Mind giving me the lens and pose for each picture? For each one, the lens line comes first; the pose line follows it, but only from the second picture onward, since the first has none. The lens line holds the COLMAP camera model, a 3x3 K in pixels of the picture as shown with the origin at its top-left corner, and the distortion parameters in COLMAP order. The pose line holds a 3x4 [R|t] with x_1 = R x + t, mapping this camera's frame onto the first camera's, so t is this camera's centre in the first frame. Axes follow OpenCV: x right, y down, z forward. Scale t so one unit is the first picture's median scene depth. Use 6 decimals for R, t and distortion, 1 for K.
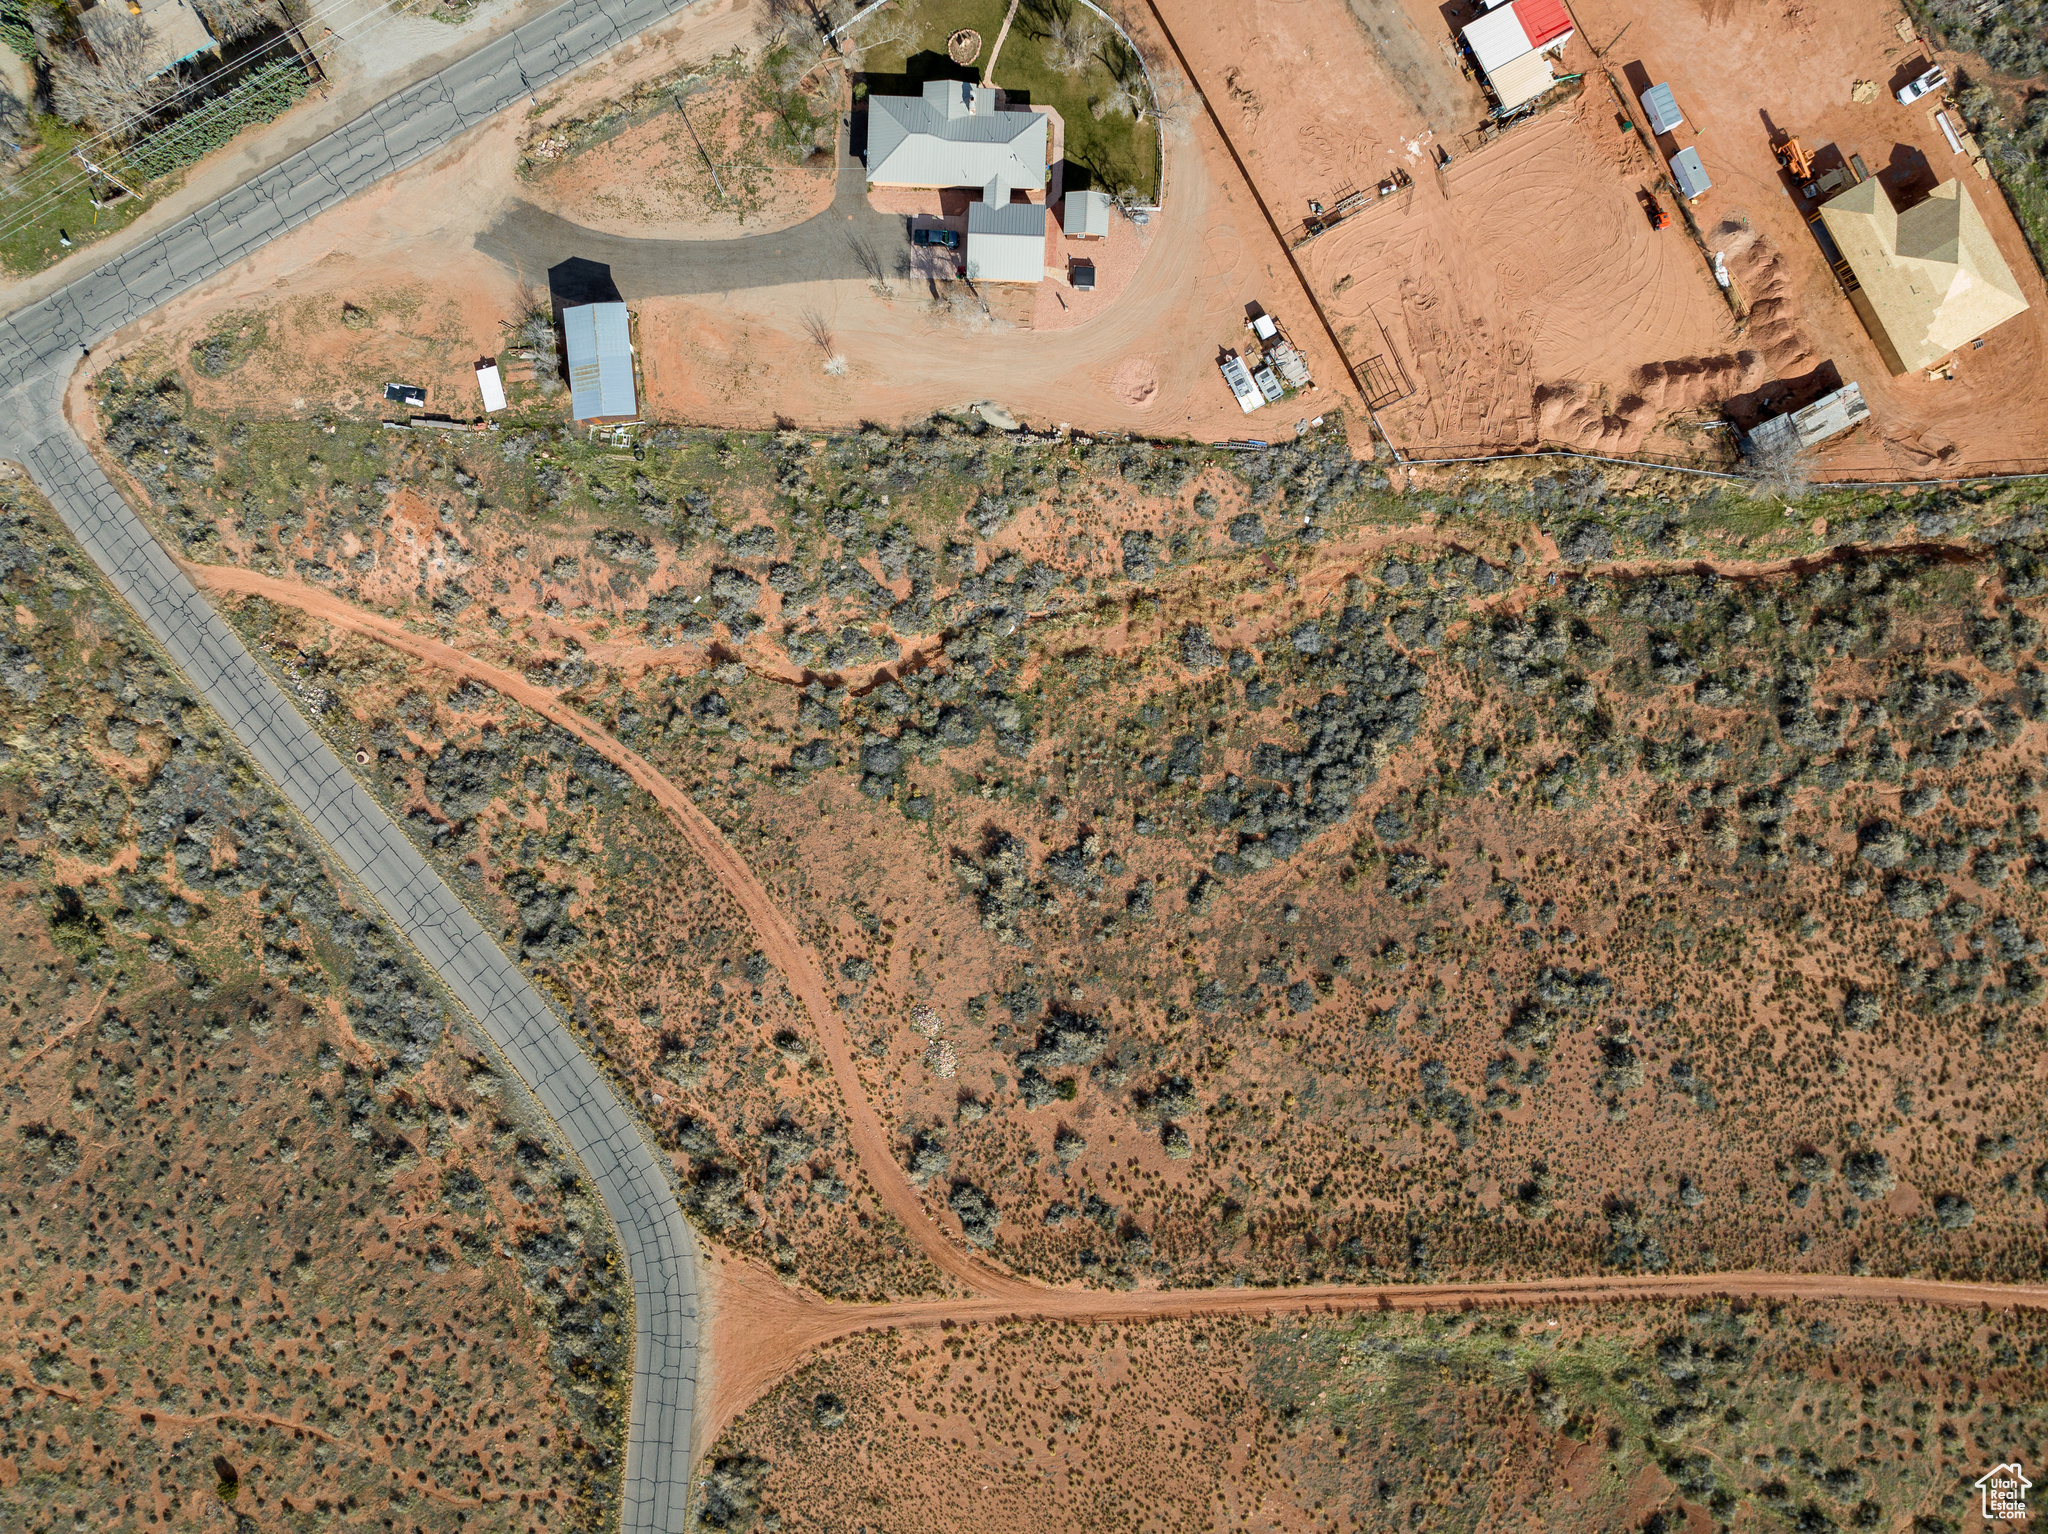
lens RADIAL K [[1430.1, 0, 1021.0], [0, 1430.1, 759.2], [0, 0, 1]] dist [-0.040147, 0.009790]
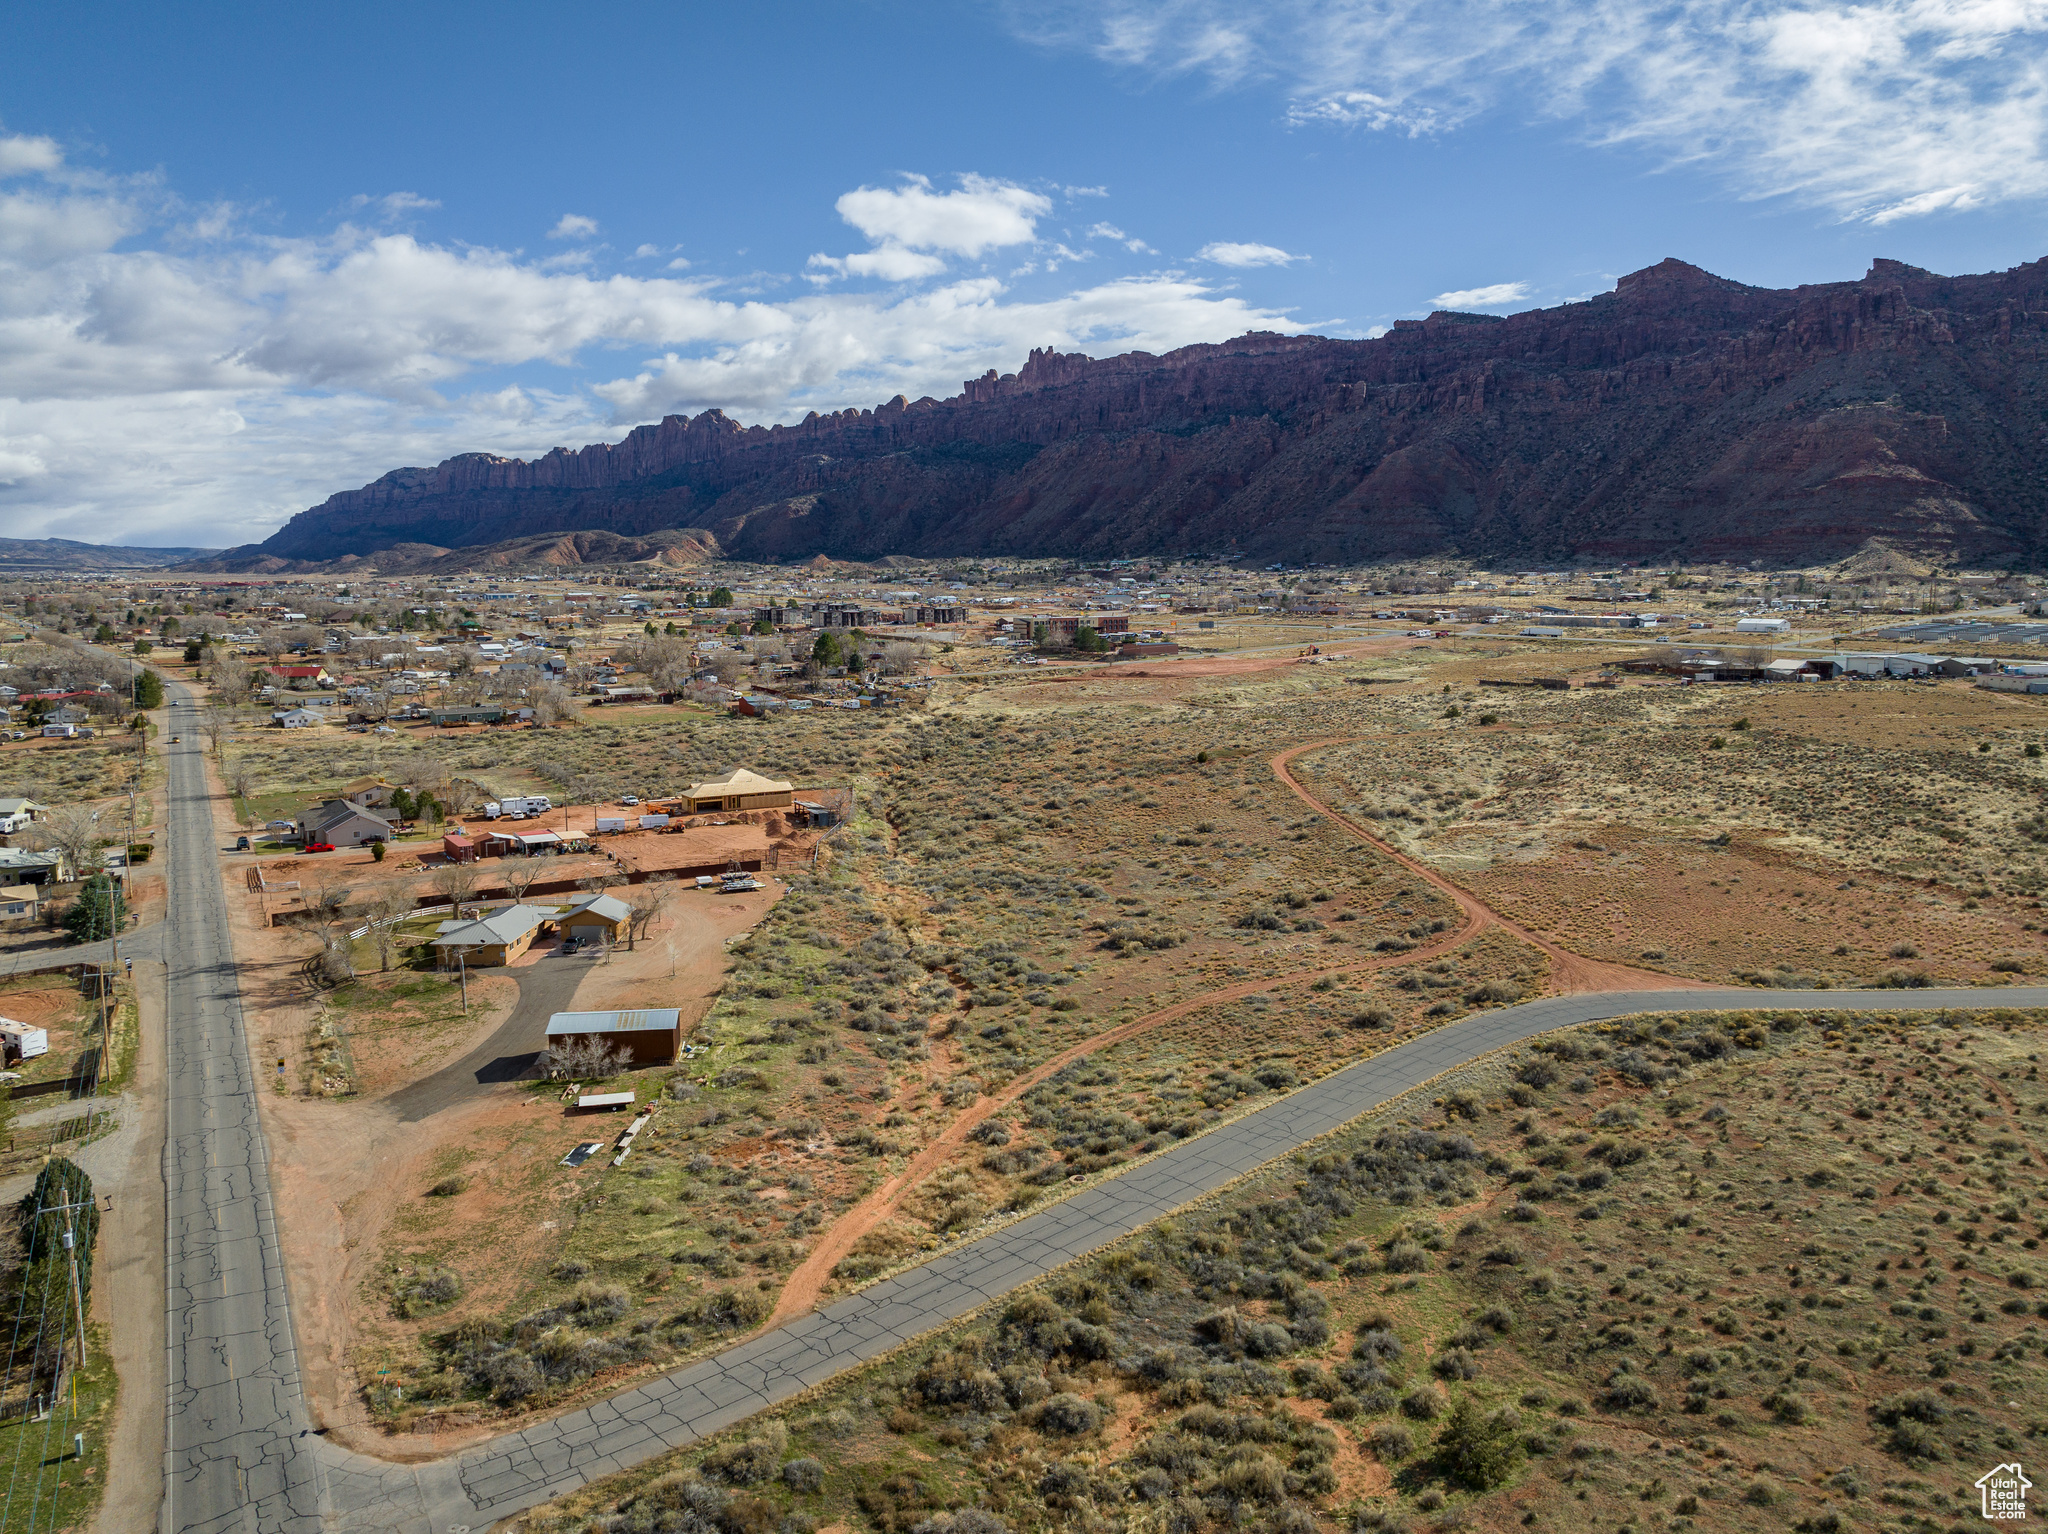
lens RADIAL K [[1430.1, 0, 1015.3], [0, 1430.1, 758.9], [0, 0, 1]] dist [-0.040147, 0.009790]
pose [[-0.032531, -0.142167, 0.989308, -1.132913], [0.999293, -0.023315, 0.029509, -0.049781], [0.018871, 0.989568, 0.142825, 0.692977]]
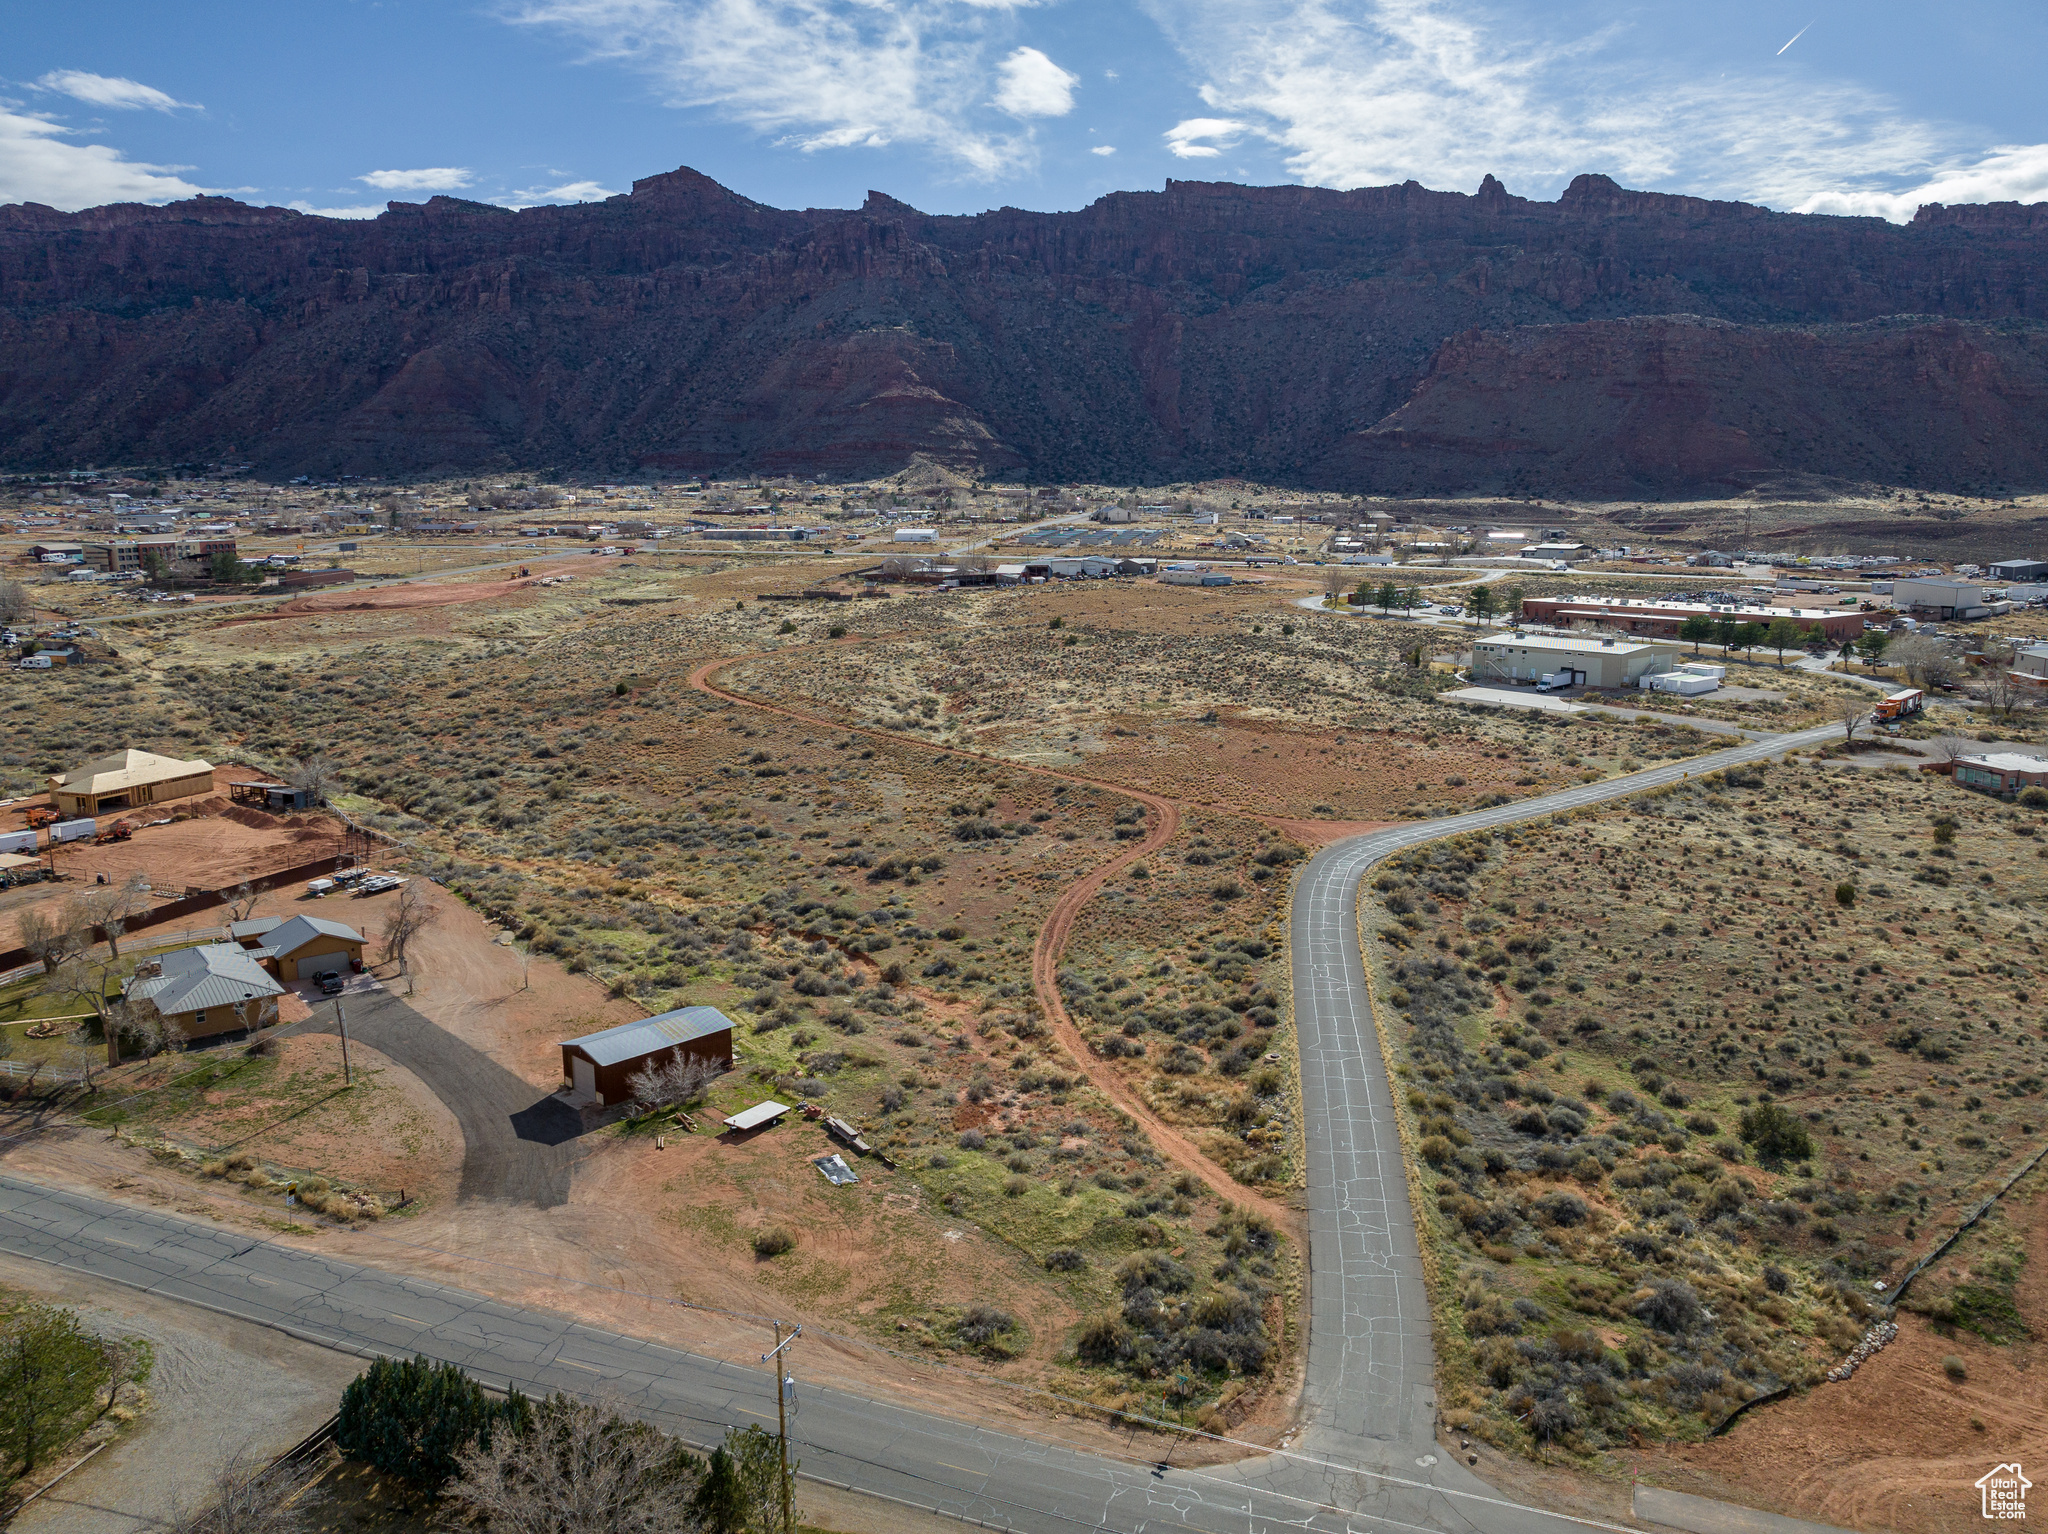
lens RADIAL K [[1509.9, 0, 1037.0], [0, 1509.9, 781.2], [0, 0, 1]] dist [-0.034120, 0.007215]
pose [[-0.655519, -0.159471, 0.738149, -0.950436], [0.755176, -0.140672, 0.640250, -0.588949], [0.001735, 0.977129, 0.212642, 0.687133]]
